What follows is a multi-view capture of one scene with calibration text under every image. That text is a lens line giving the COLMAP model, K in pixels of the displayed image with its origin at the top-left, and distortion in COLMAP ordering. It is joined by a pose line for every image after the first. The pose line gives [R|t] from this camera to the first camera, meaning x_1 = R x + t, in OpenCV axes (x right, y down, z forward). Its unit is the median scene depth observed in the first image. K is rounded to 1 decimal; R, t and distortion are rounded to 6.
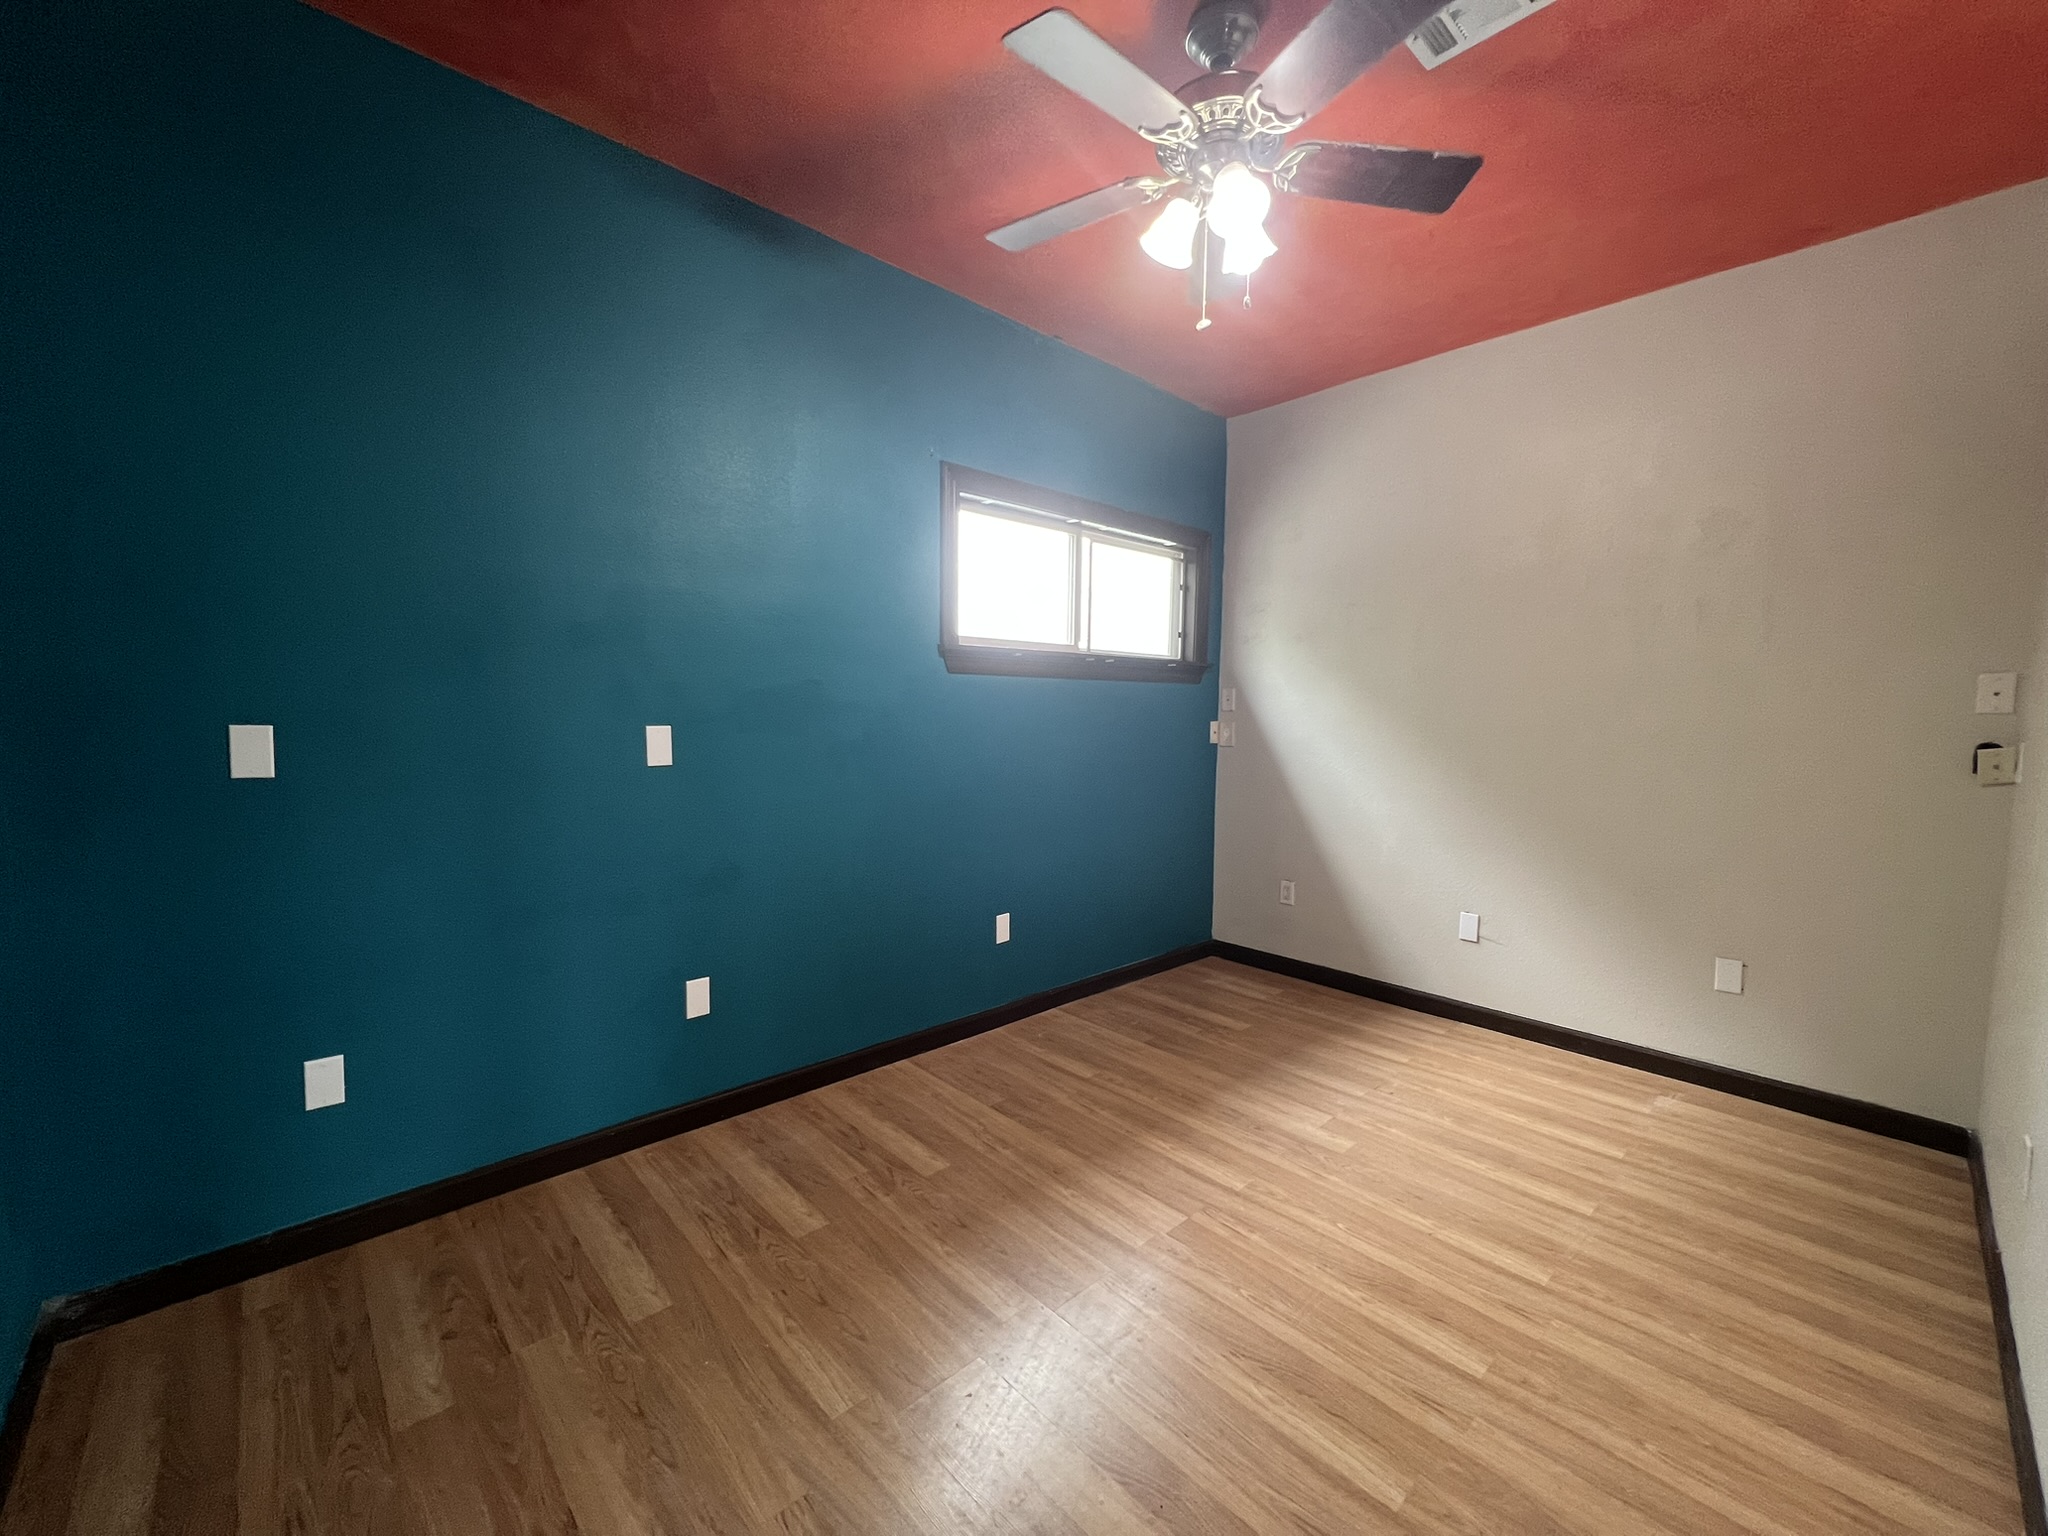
lens RADIAL K [[818.7, 0, 1024.2], [0, 818.7, 768.6], [0, 0, 1]] dist [-0.002054, -0.000042]
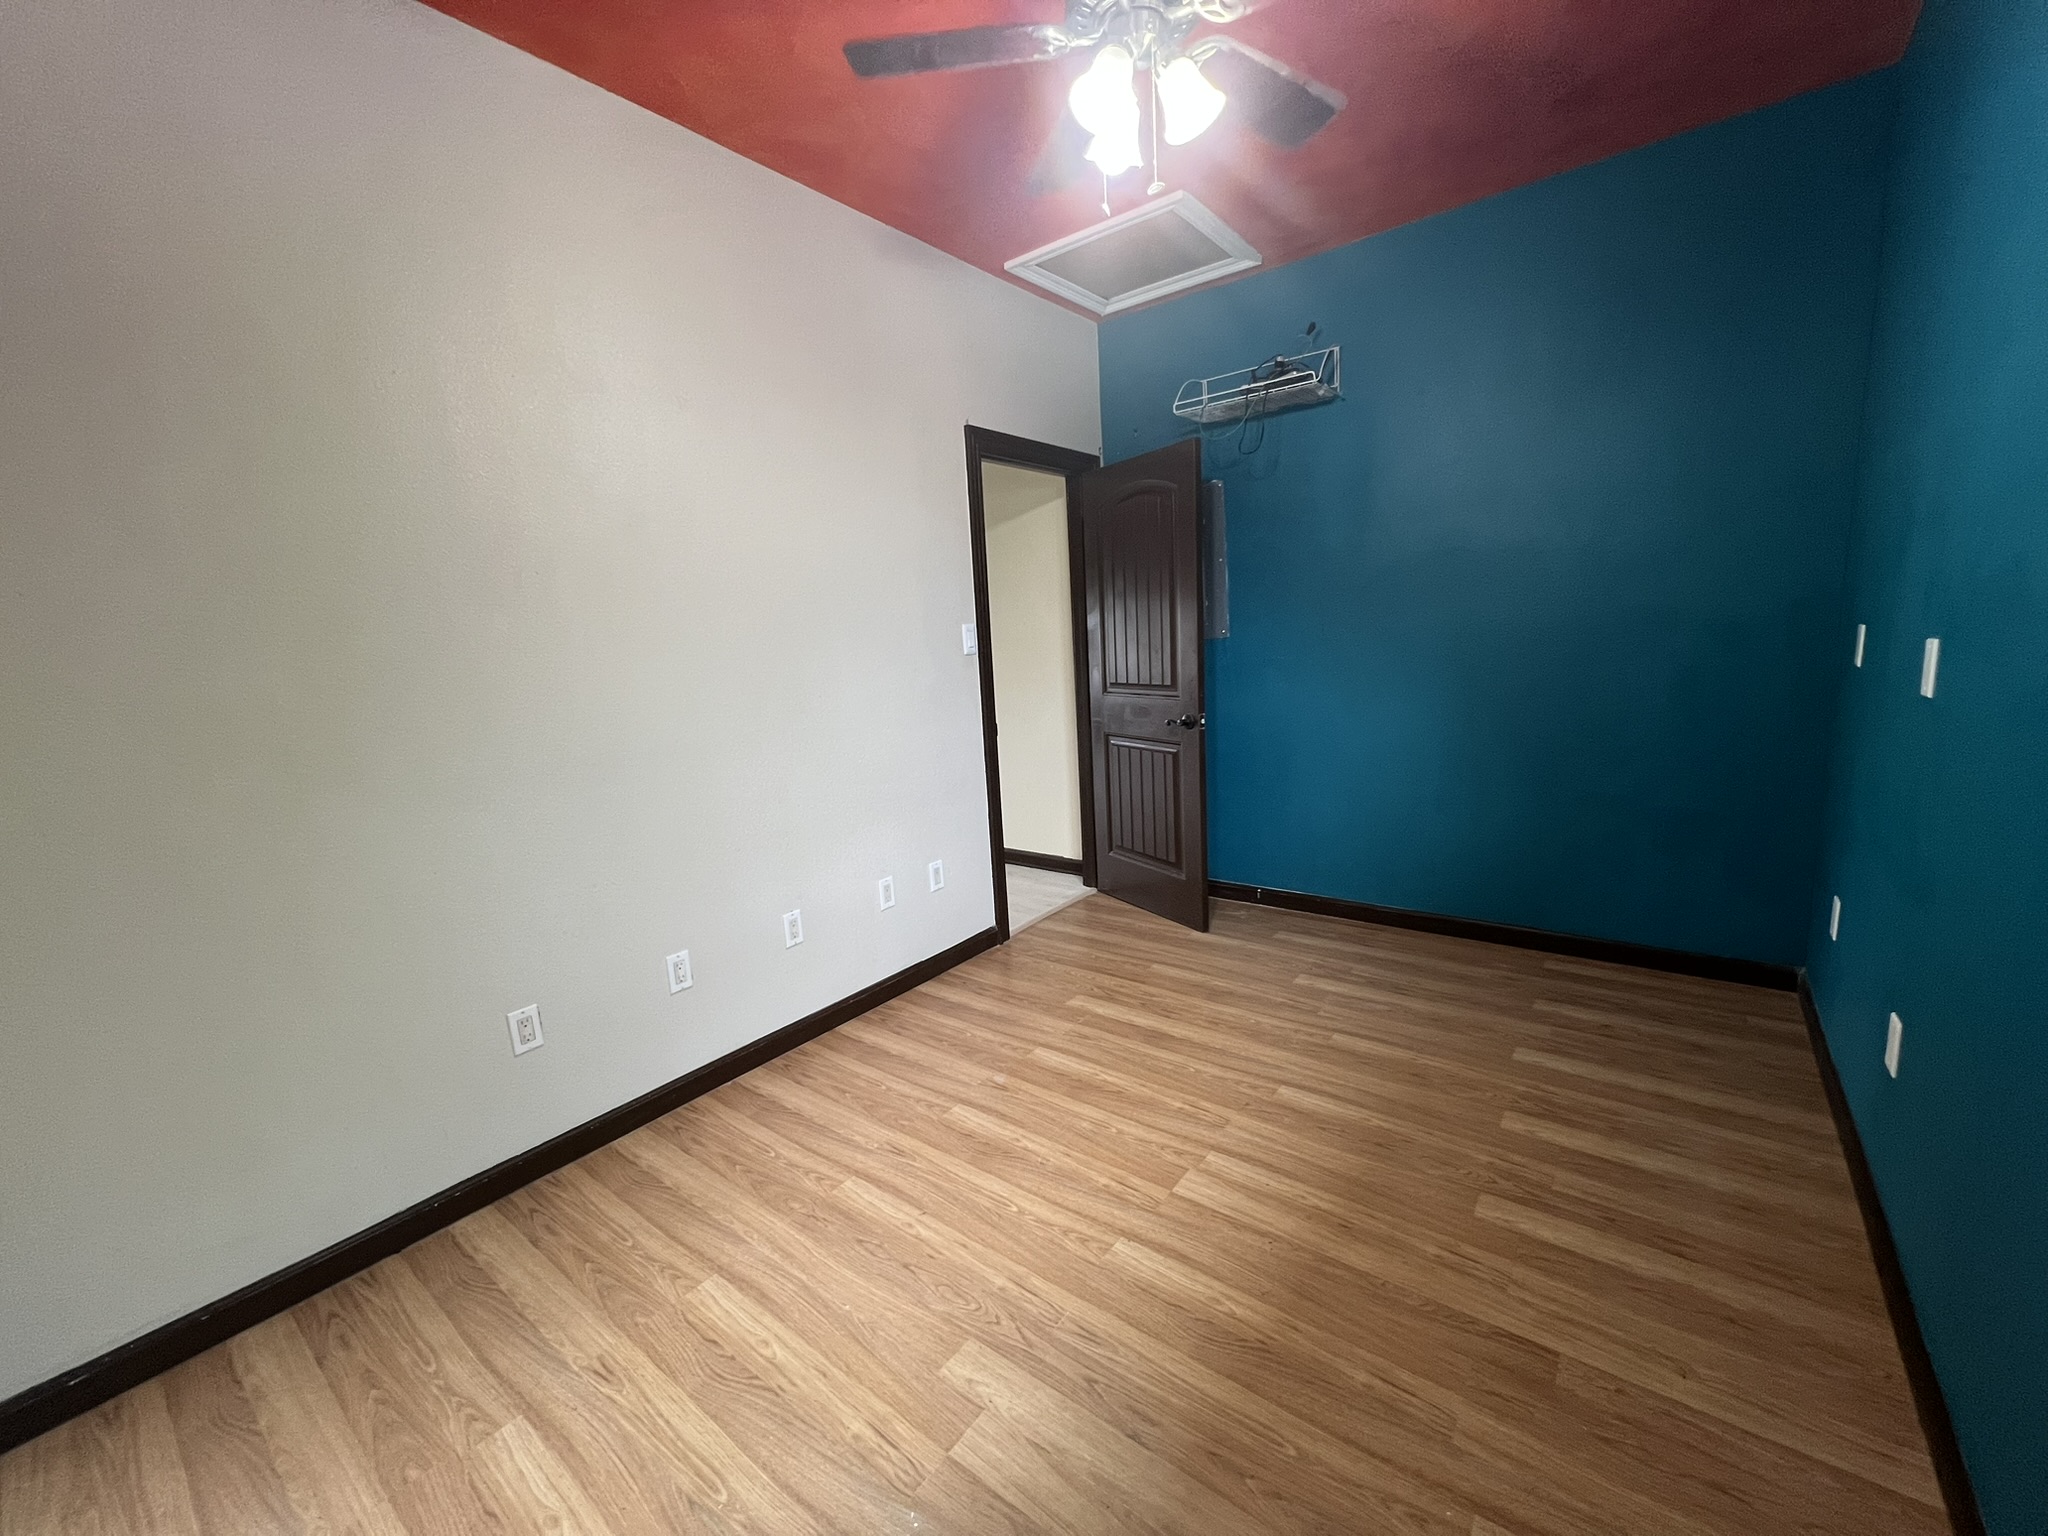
lens RADIAL K [[818.7, 0, 1025.3], [0, 818.7, 769.3], [0, 0, 1]] dist [-0.002054, -0.000042]
pose [[-0.986149, 0.068251, -0.151171, 0.463249], [0.031771, 0.972267, 0.231707, -0.141960], [0.162793, 0.223695, -0.960968, 1.722594]]
